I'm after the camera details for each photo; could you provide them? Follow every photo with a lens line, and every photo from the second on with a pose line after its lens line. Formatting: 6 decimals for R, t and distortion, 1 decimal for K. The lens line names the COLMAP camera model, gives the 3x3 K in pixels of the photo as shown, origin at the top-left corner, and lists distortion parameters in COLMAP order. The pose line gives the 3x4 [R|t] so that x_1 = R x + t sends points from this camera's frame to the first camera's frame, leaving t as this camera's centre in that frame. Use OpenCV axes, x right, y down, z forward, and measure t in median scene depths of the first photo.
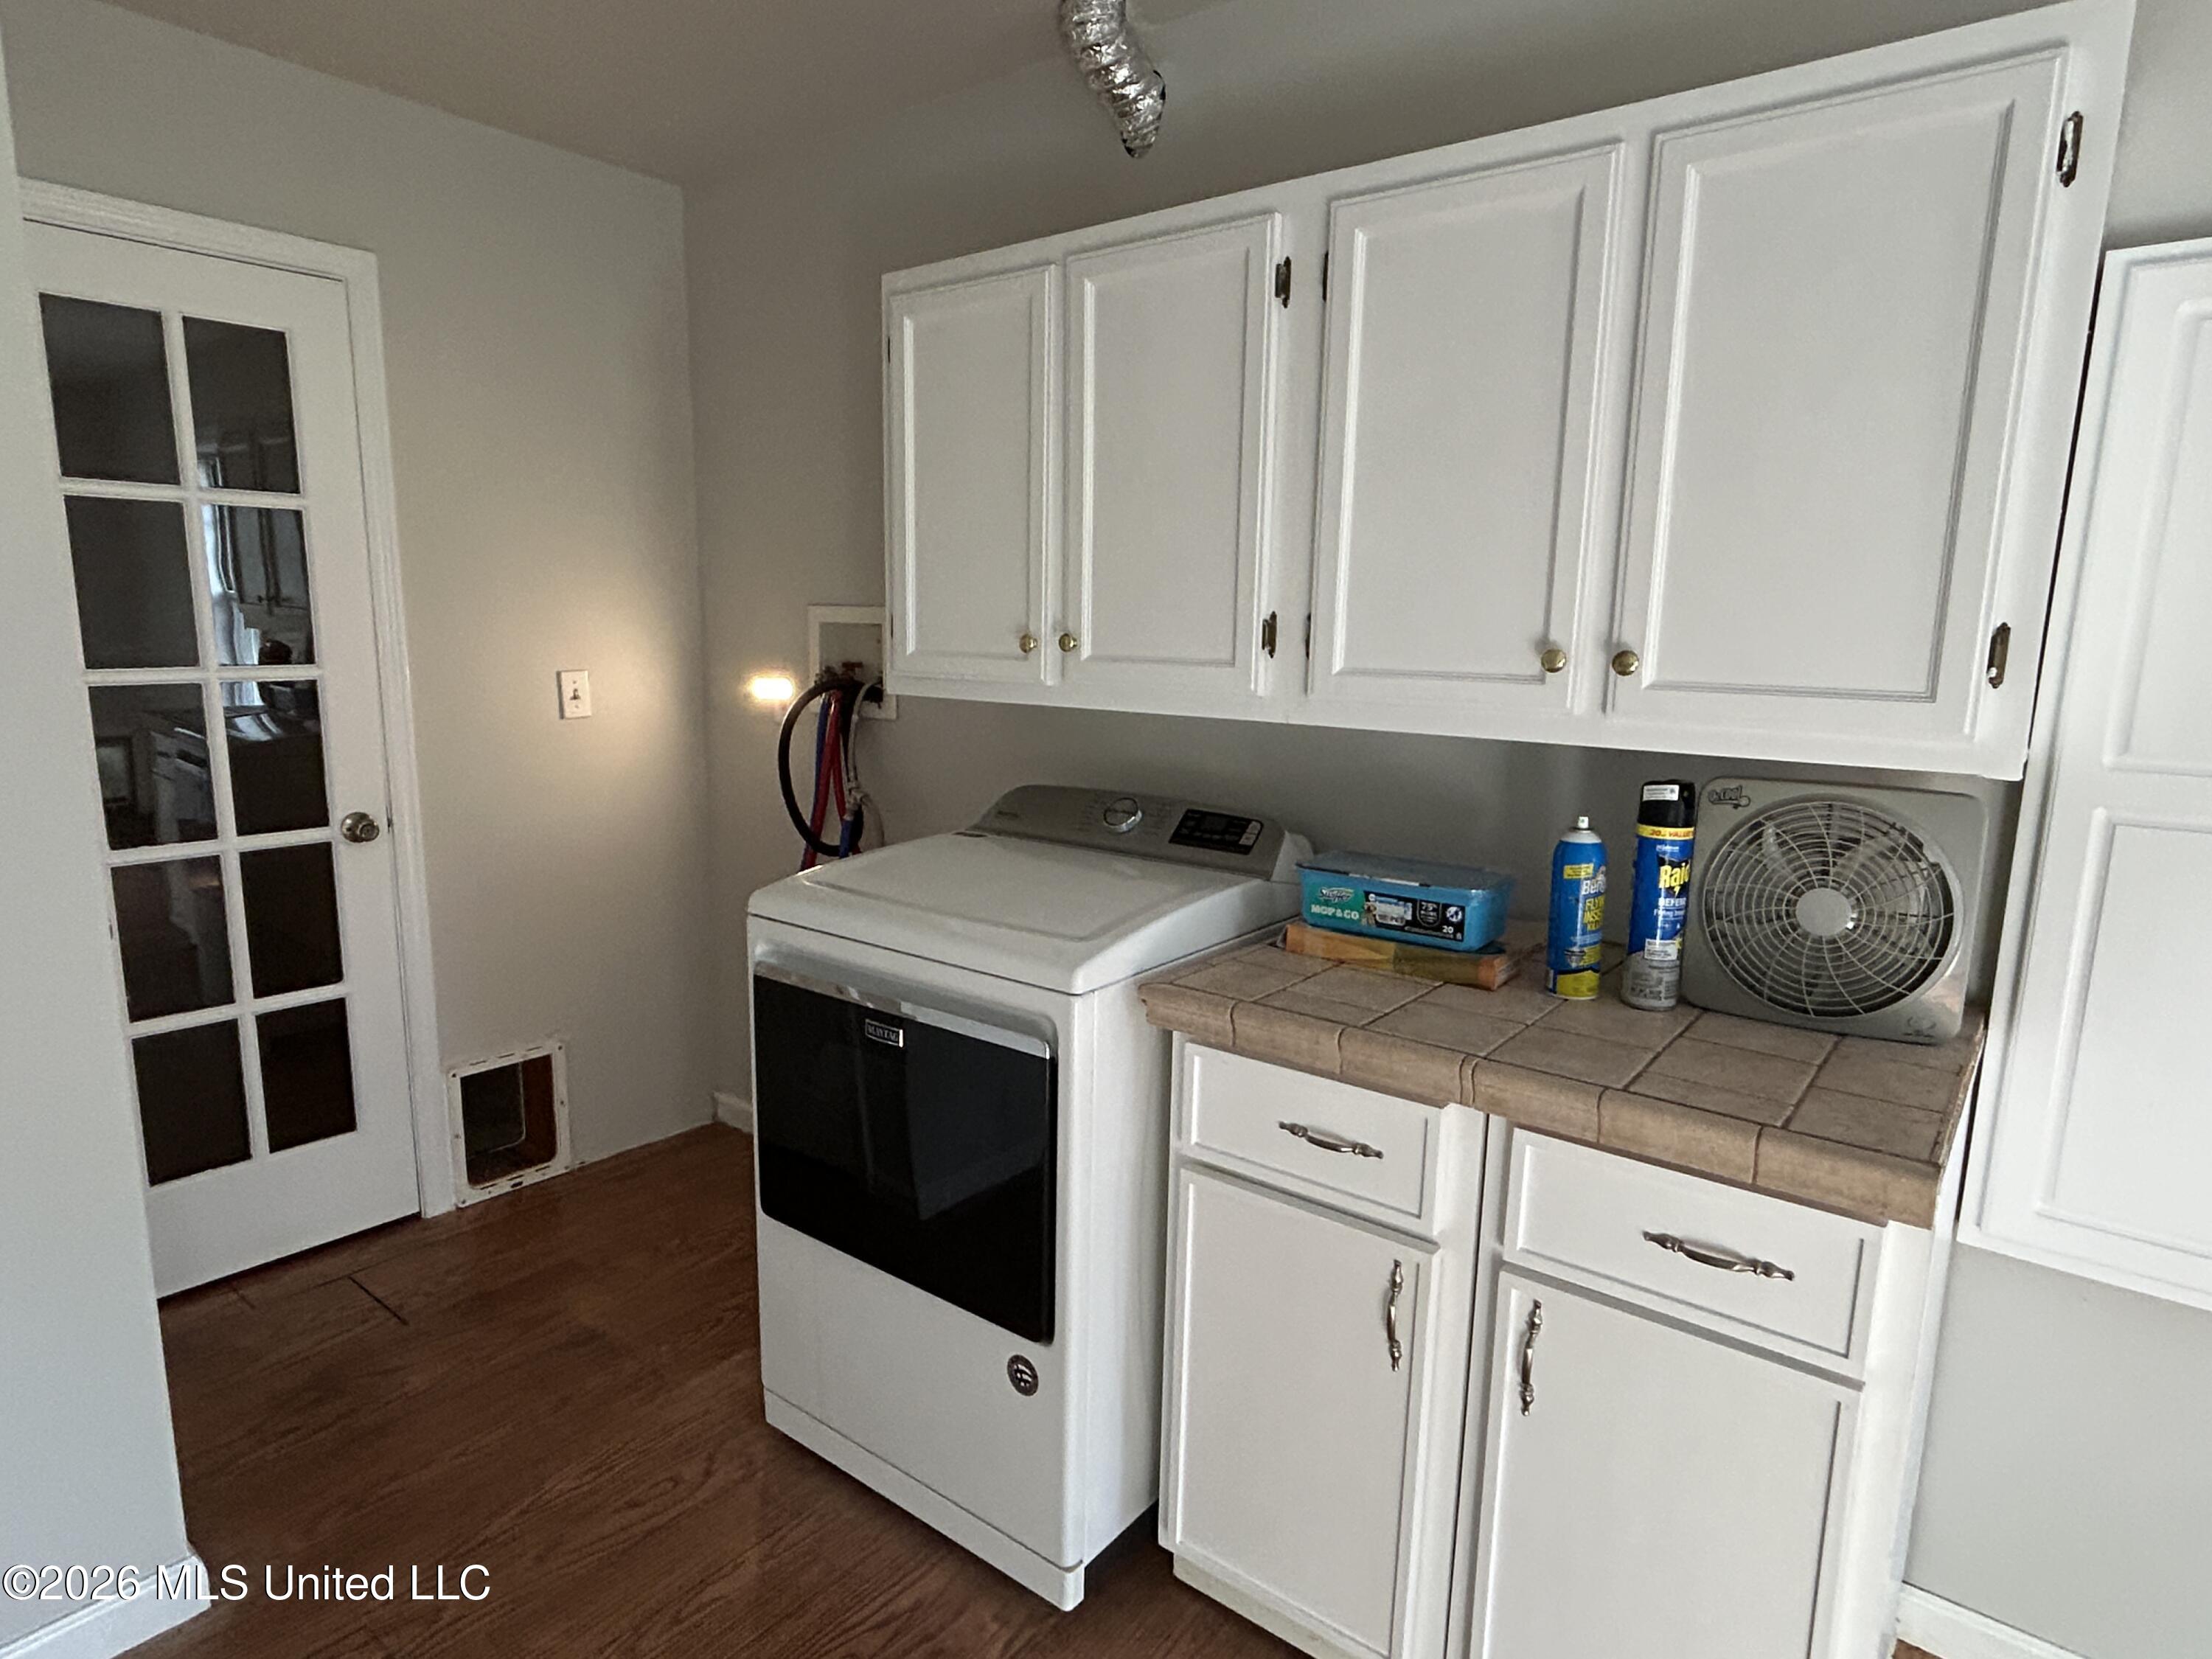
lens RADIAL K [[1253.2, 0, 1099.9], [0, 1253.2, 831.3], [0, 0, 1]] dist [0.000856, -0.000445]
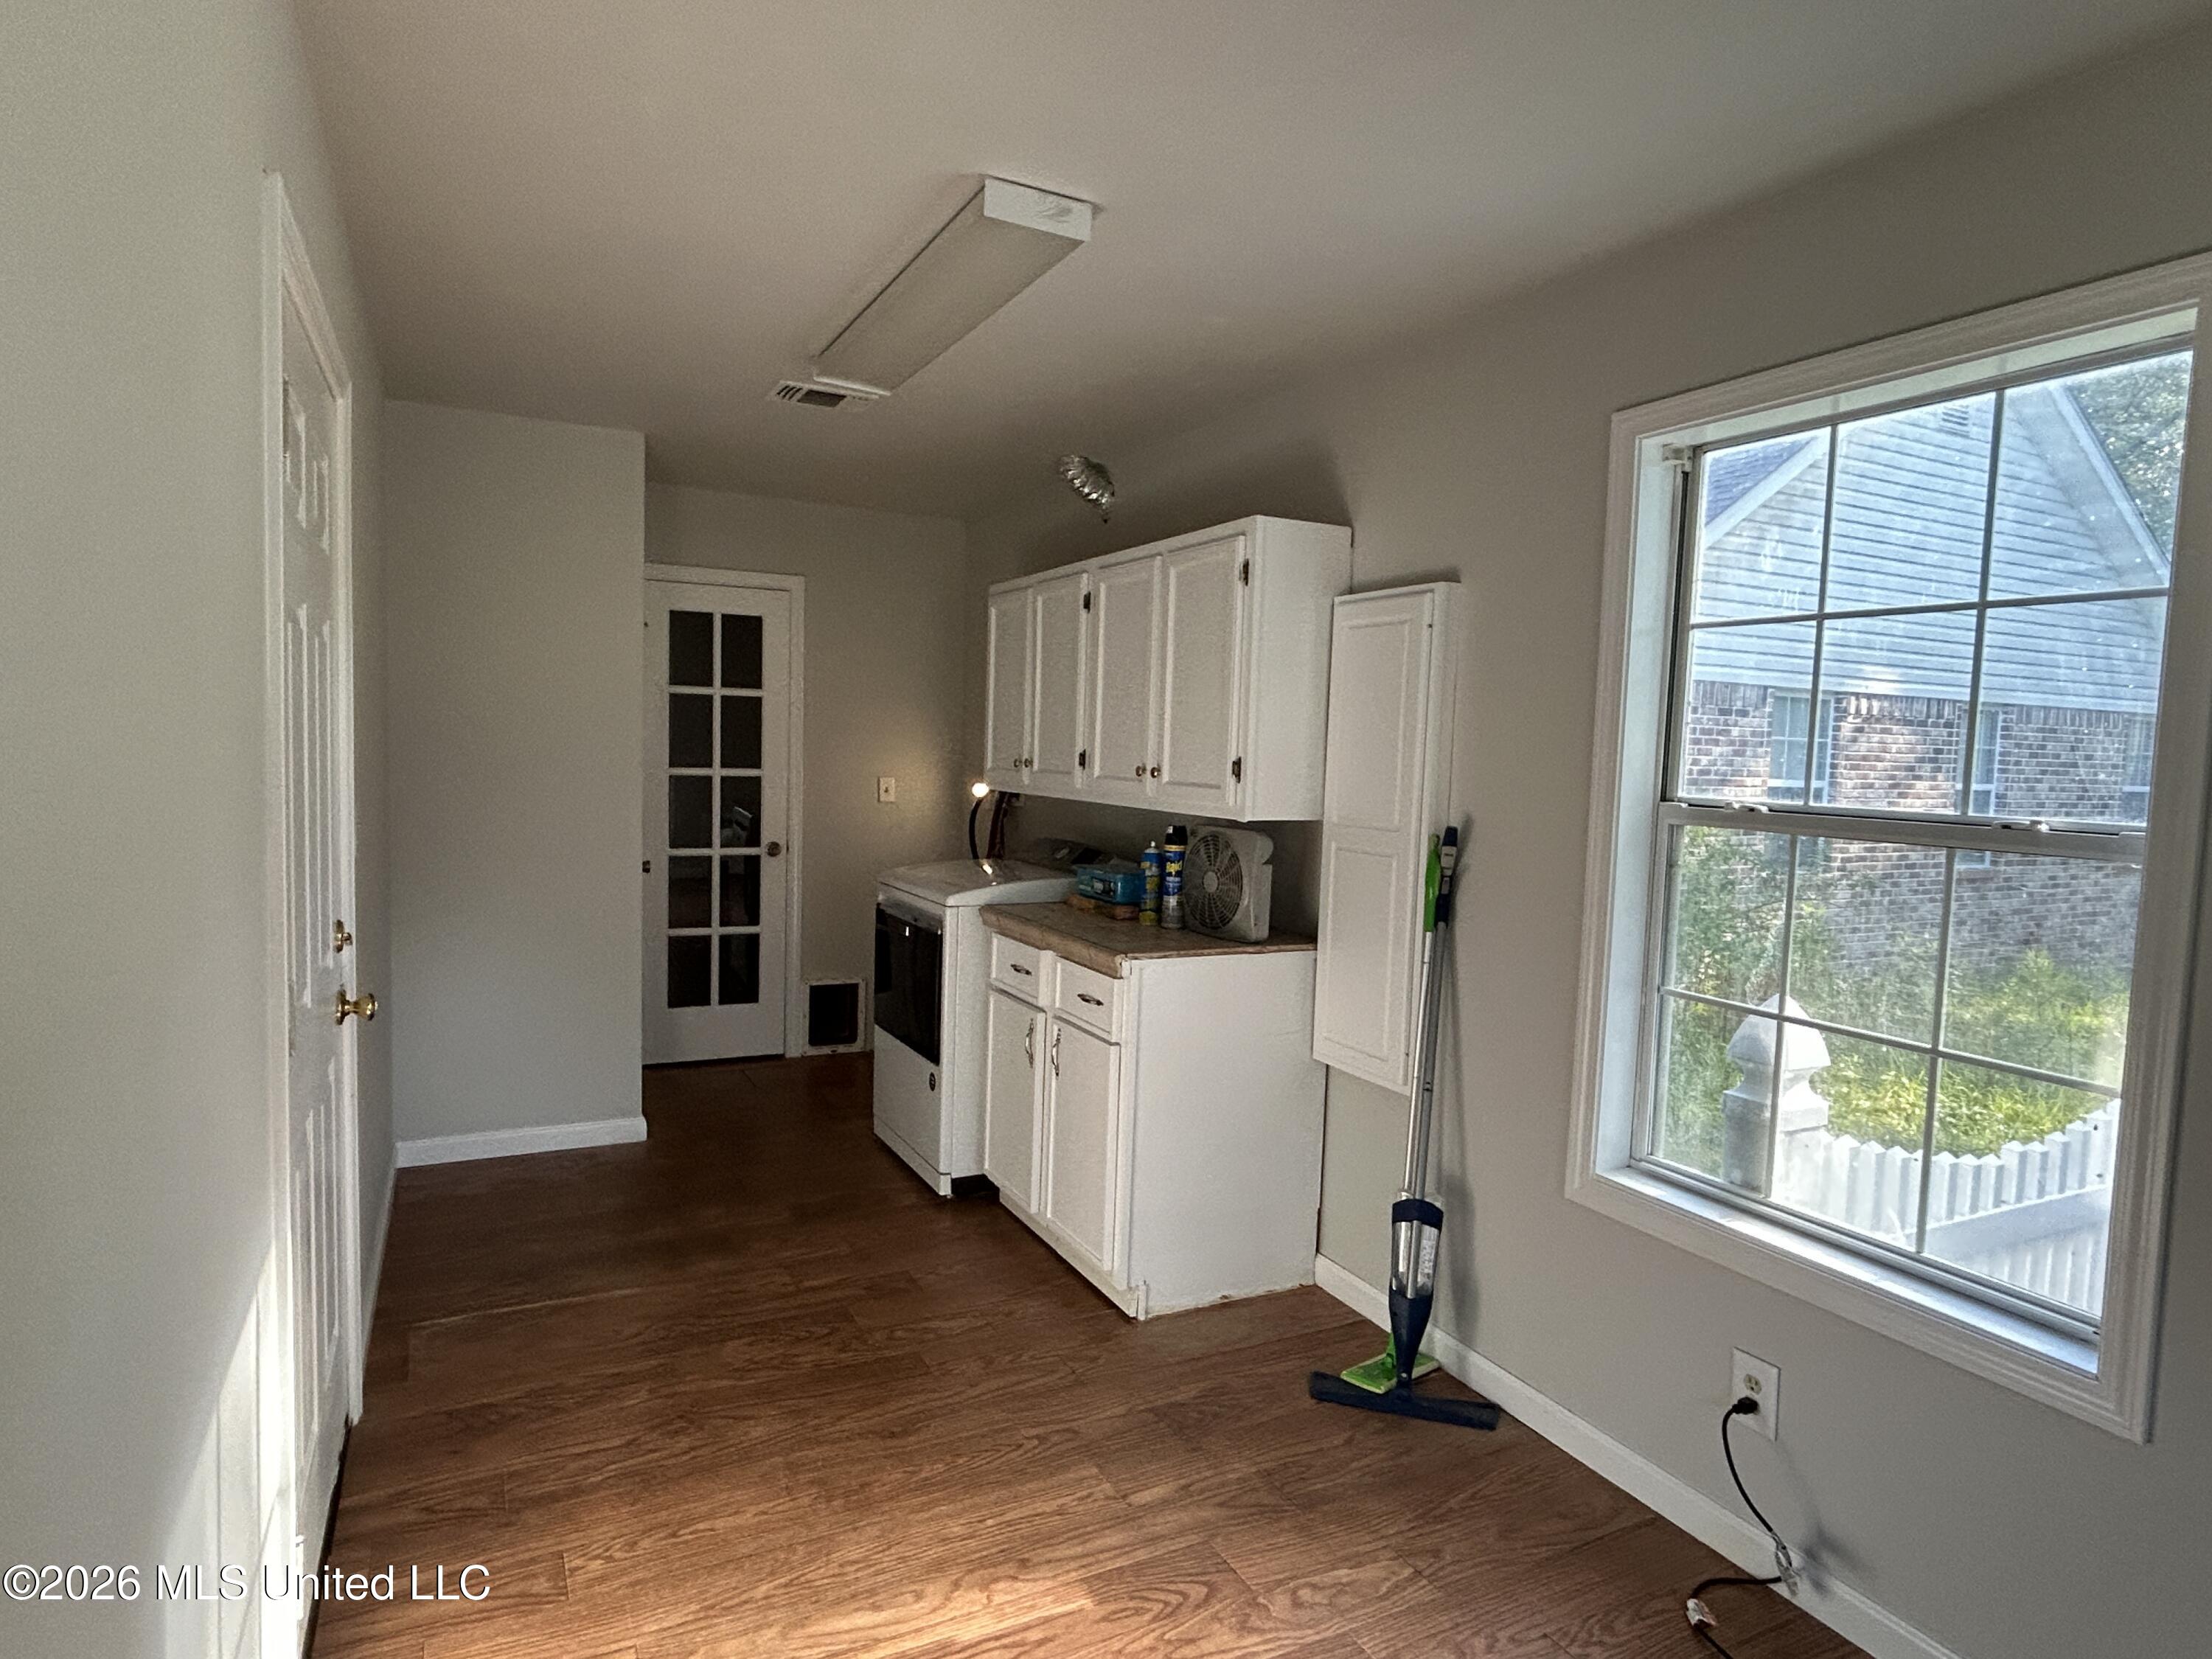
lens RADIAL K [[1253.2, 0, 1107.1], [0, 1253.2, 831.3], [0, 0, 1]] dist [0.000856, -0.000445]
pose [[0.912173, 0.042679, -0.407577, 0.808235], [-0.088087, 0.991734, -0.093293, 0.122927], [0.400226, 0.121001, 0.908393, -0.698655]]
